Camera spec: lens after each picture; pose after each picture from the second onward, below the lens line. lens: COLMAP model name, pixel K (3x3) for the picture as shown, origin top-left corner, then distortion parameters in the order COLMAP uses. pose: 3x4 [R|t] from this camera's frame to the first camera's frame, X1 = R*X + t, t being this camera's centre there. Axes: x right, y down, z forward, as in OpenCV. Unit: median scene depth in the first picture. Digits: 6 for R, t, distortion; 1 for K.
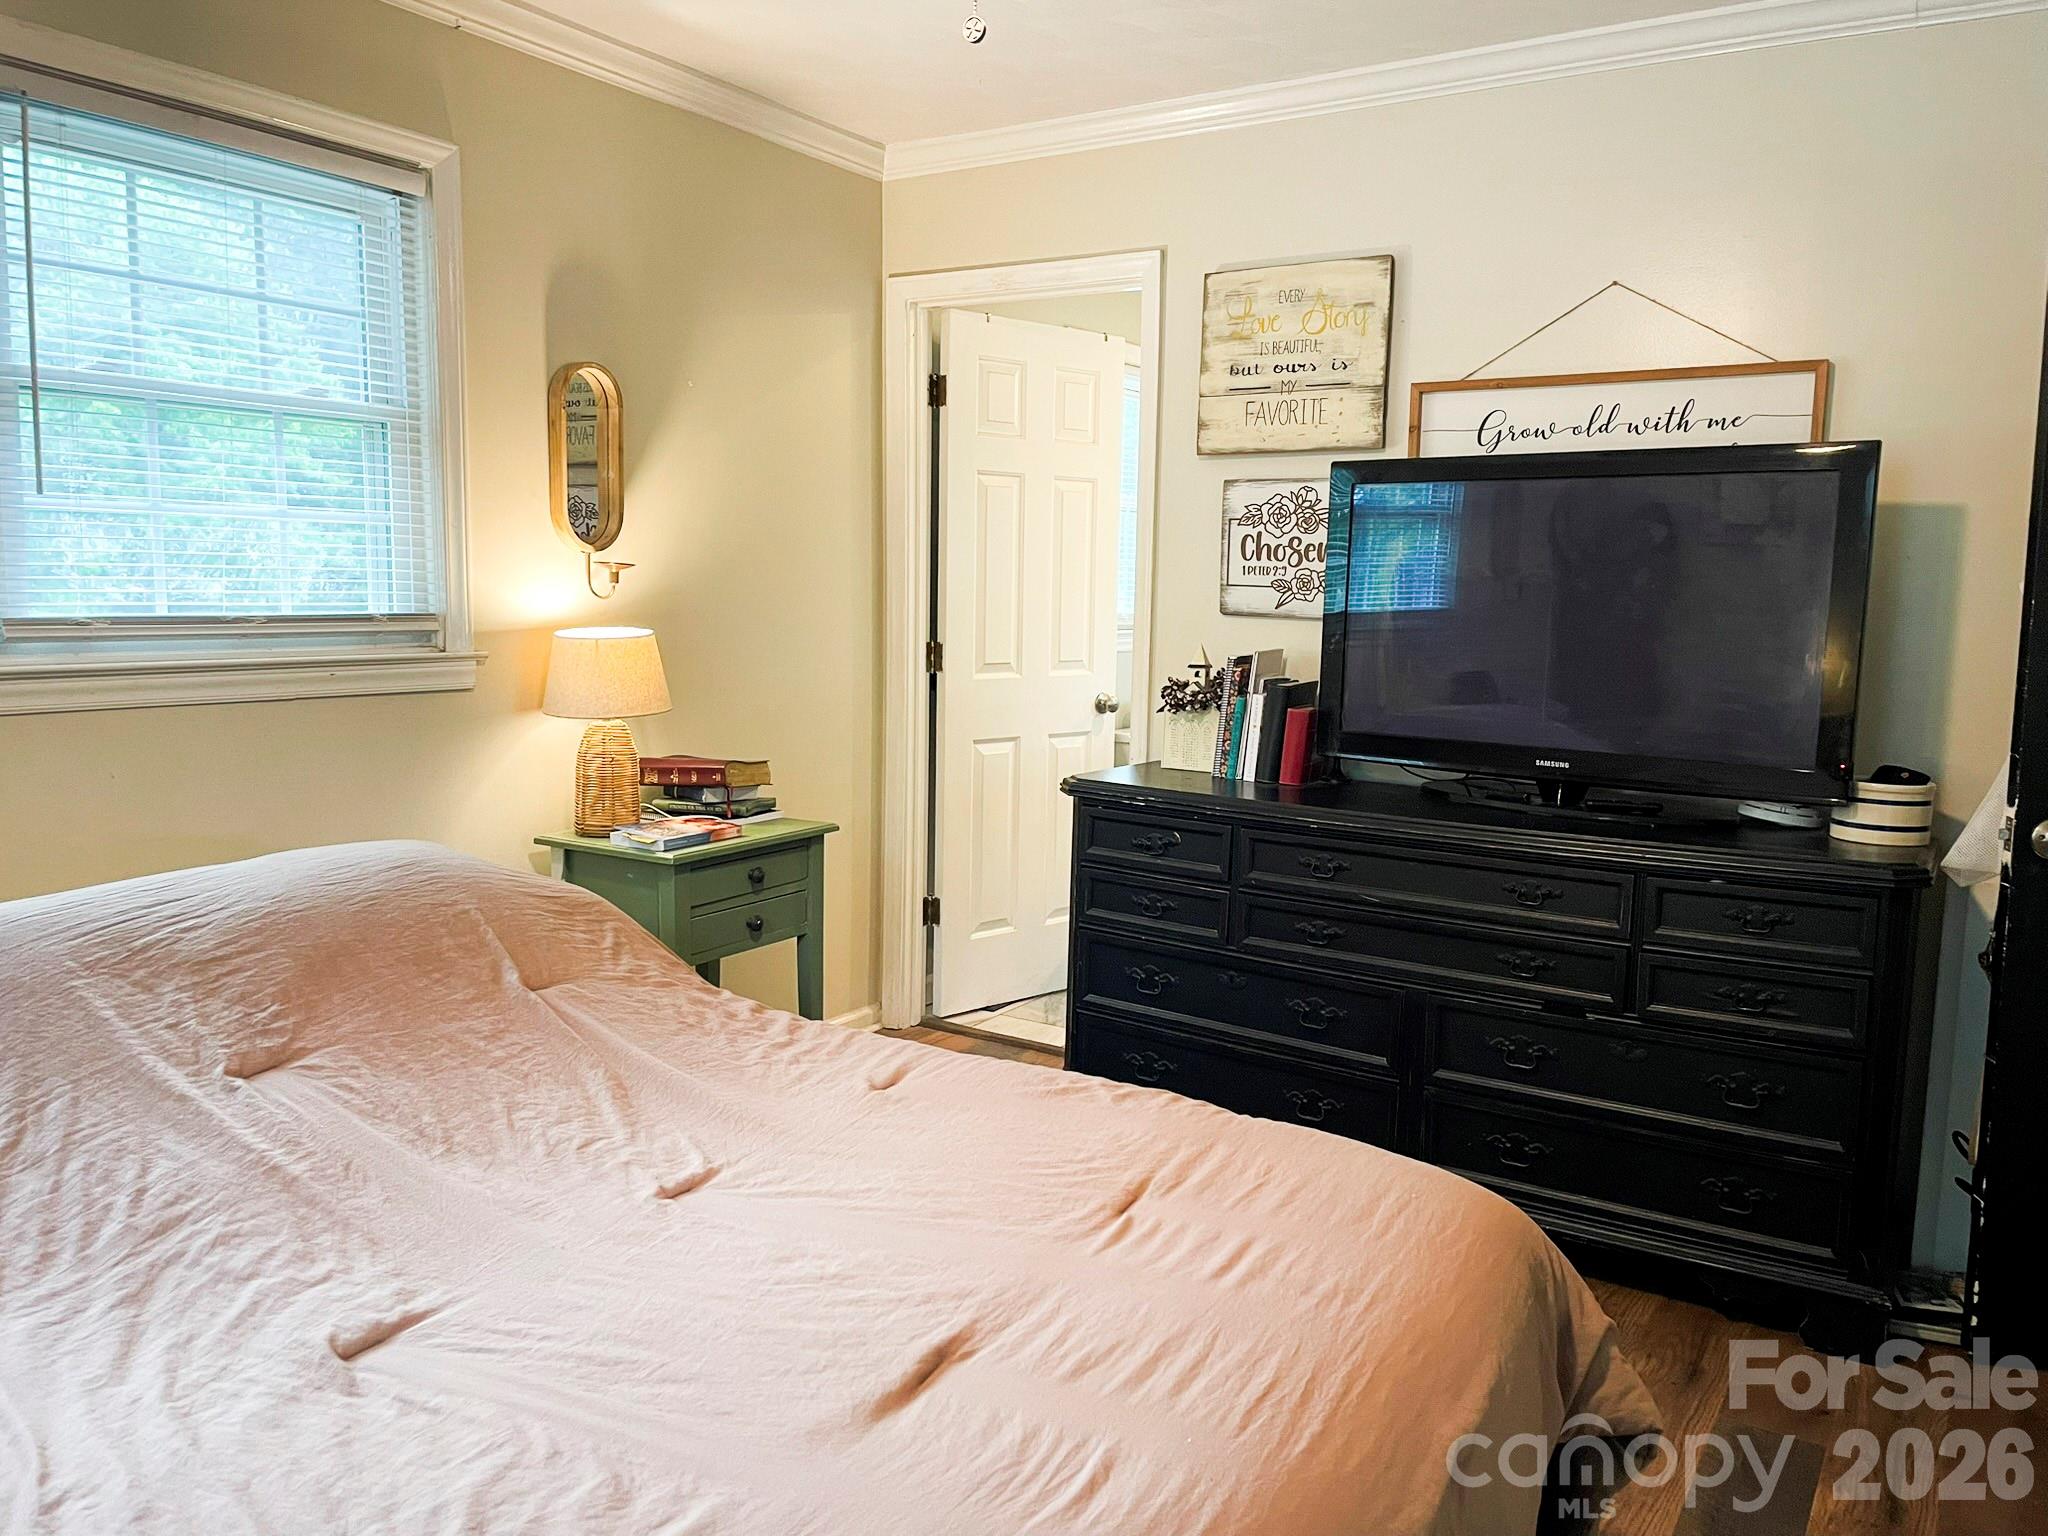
lens RADIAL K [[1594.8, 0, 1024.0], [0, 1594.8, 768.0], [0, 0, 1]] dist [0.116636, -0.136191]
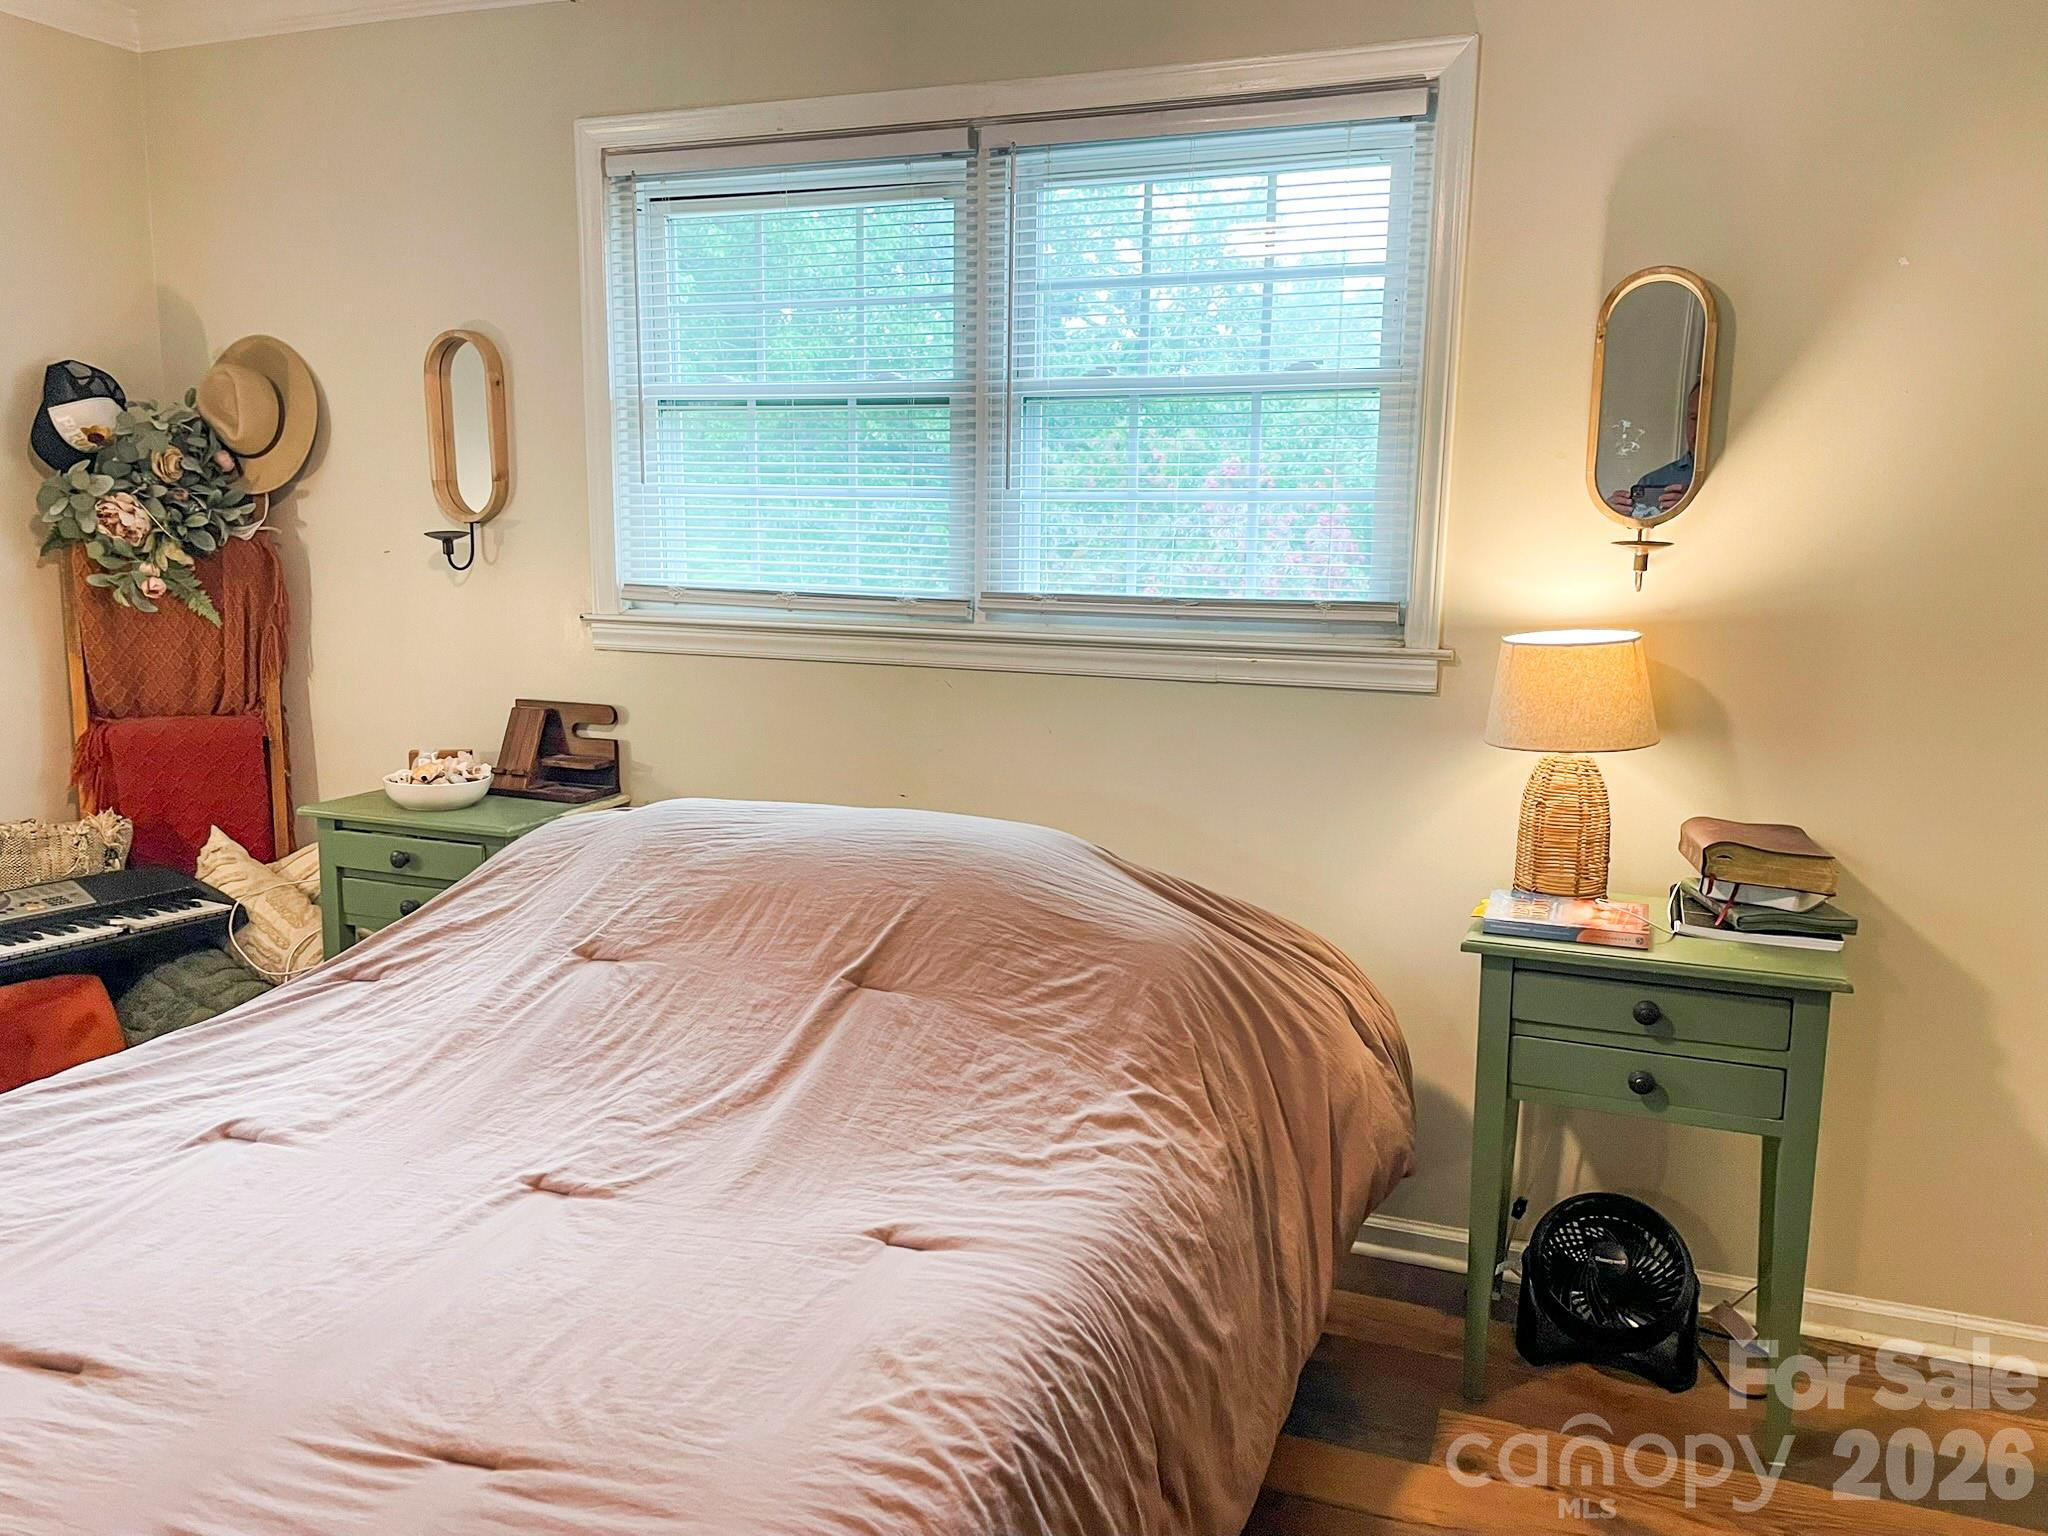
lens RADIAL K [[1594.8, 0, 1024.0], [0, 1594.8, 768.0], [0, 0, 1]] dist [0.116636, -0.136191]
pose [[0.157633, 0.145840, -0.976669, 0.483613], [-0.119840, 0.984549, 0.127675, -0.097527], [0.980199, 0.096918, 0.172675, 0.683456]]
